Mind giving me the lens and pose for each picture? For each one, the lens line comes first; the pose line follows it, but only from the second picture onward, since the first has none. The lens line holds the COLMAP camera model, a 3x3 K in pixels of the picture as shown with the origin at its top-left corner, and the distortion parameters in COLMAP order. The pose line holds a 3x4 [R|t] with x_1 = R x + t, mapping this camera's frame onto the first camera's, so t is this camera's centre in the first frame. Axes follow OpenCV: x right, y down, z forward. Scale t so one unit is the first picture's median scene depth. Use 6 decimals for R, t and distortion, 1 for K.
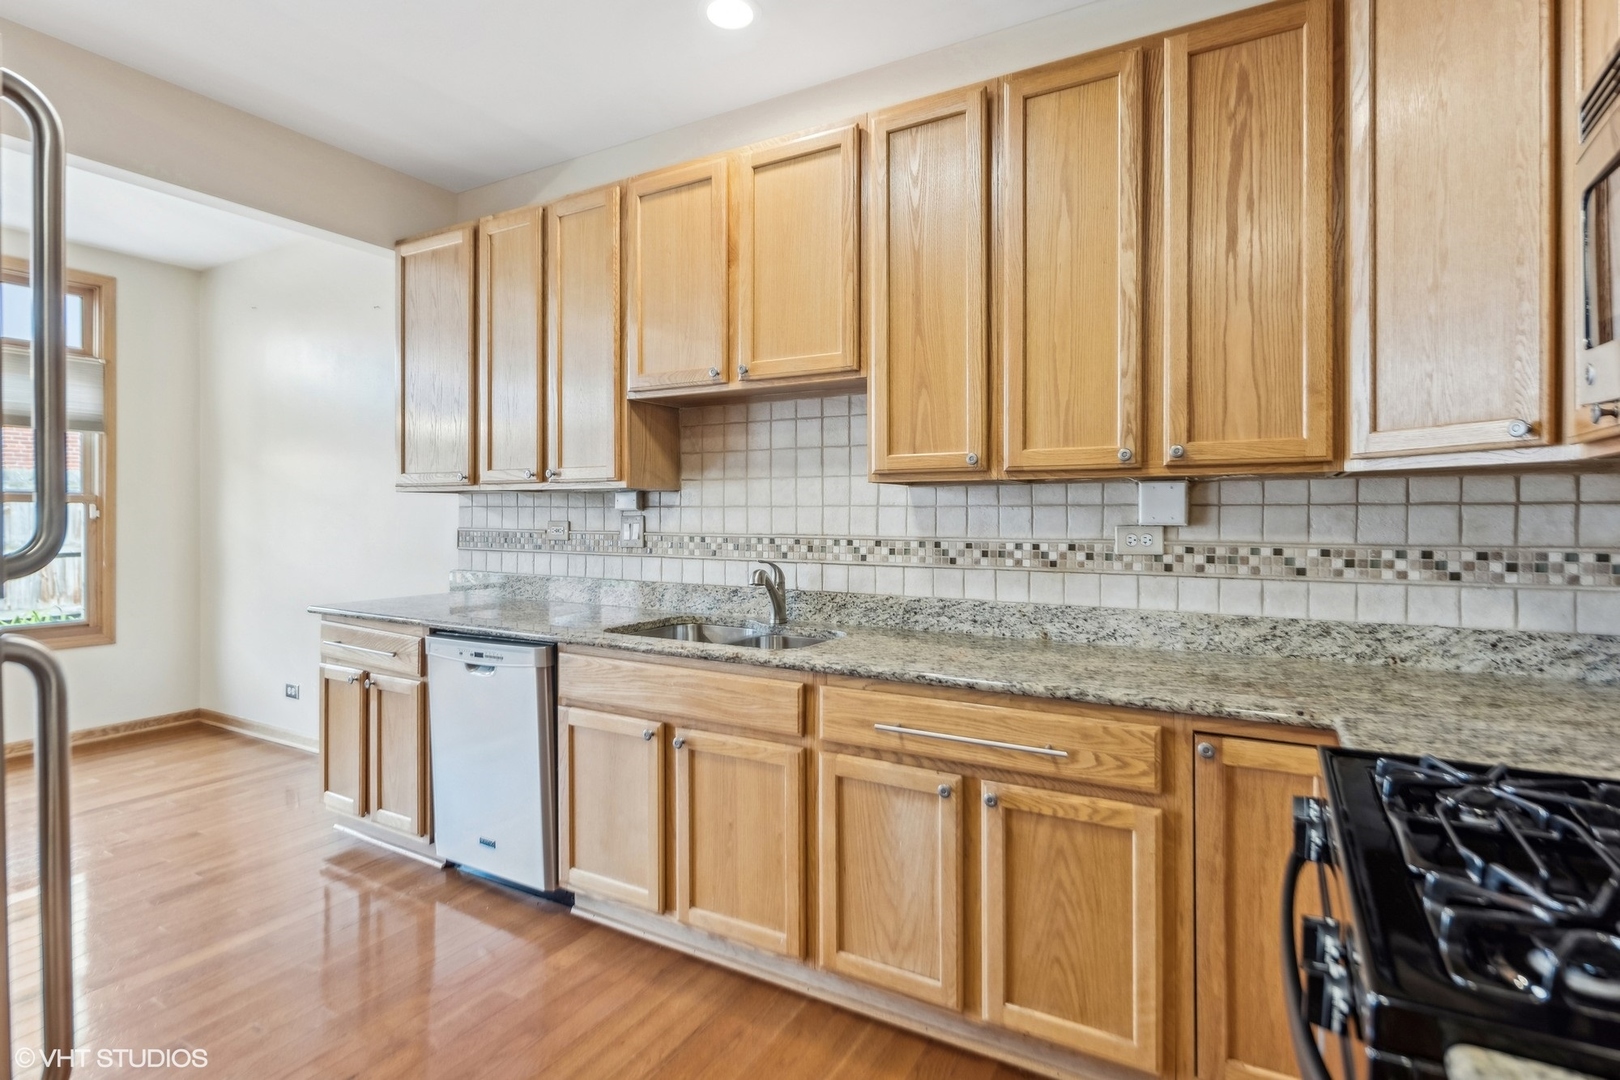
lens RADIAL K [[799.4, 0, 804.6], [0, 799.4, 521.1], [0, 0, 1]] dist [0.010562, -0.007933]
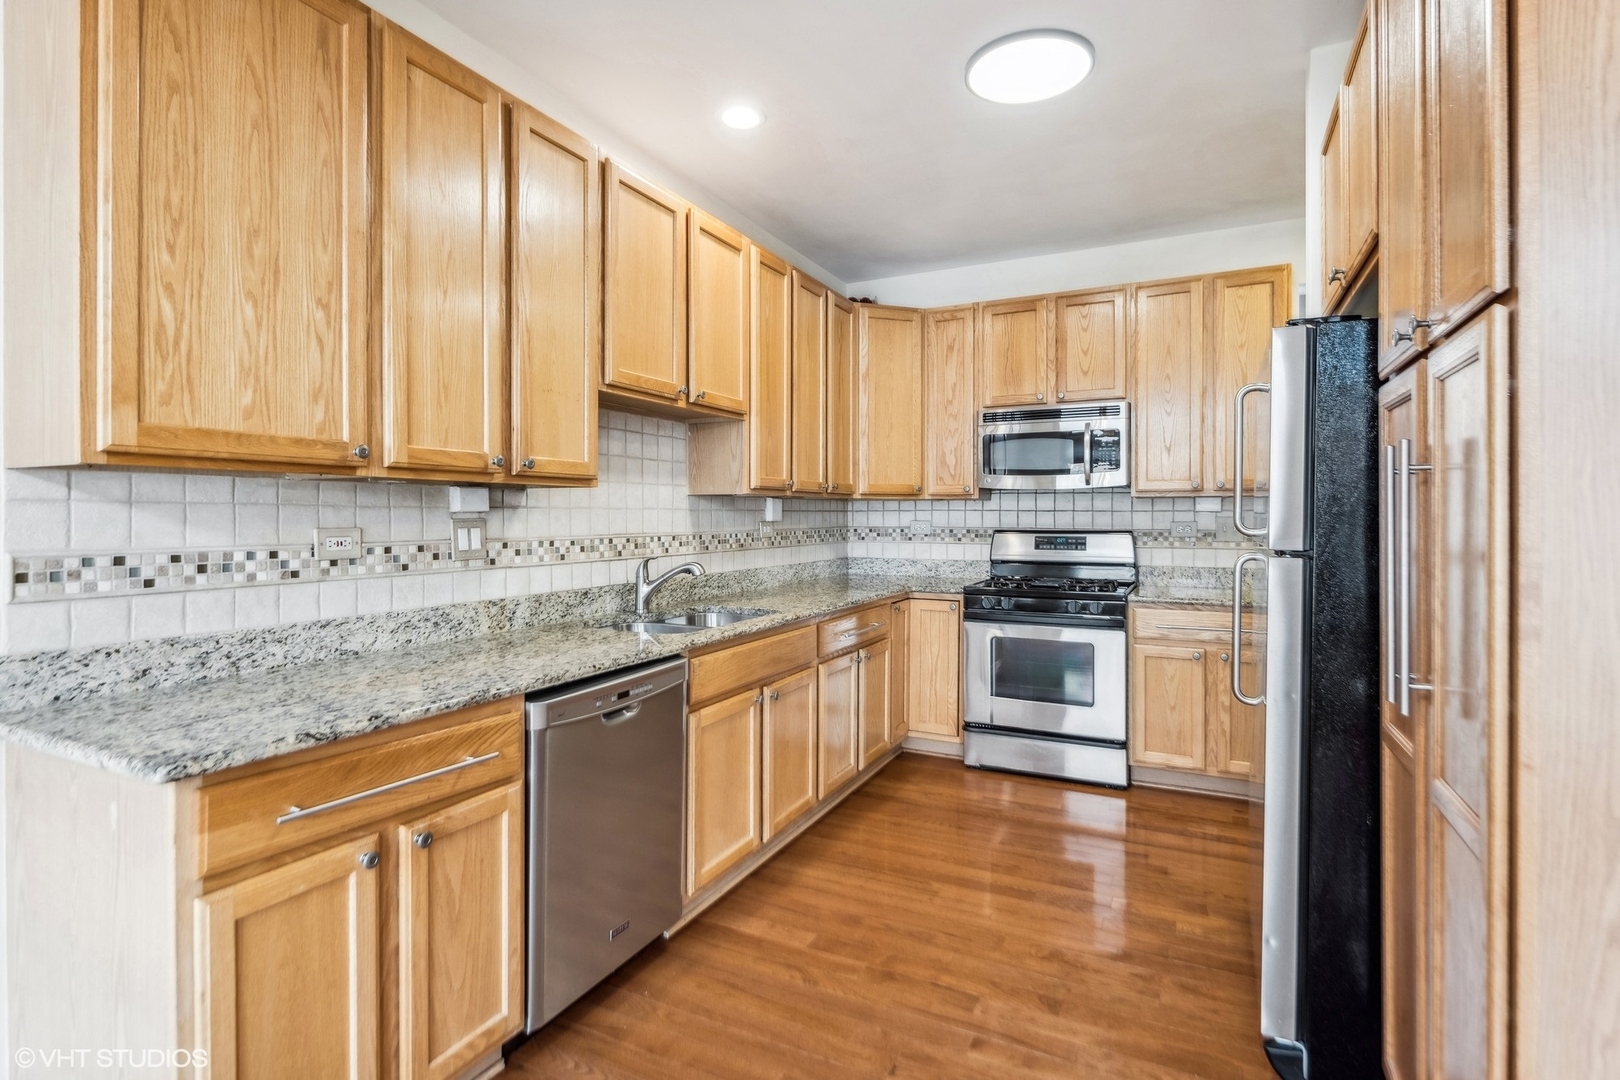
lens RADIAL K [[799.4, 0, 802.8], [0, 799.4, 516.8], [0, 0, 1]] dist [0.010562, -0.007933]
pose [[-0.059881, -0.006383, 0.998185, -1.094659], [0.004079, 0.999970, 0.006639, -0.013166], [-0.998197, 0.004469, -0.059853, 0.787681]]
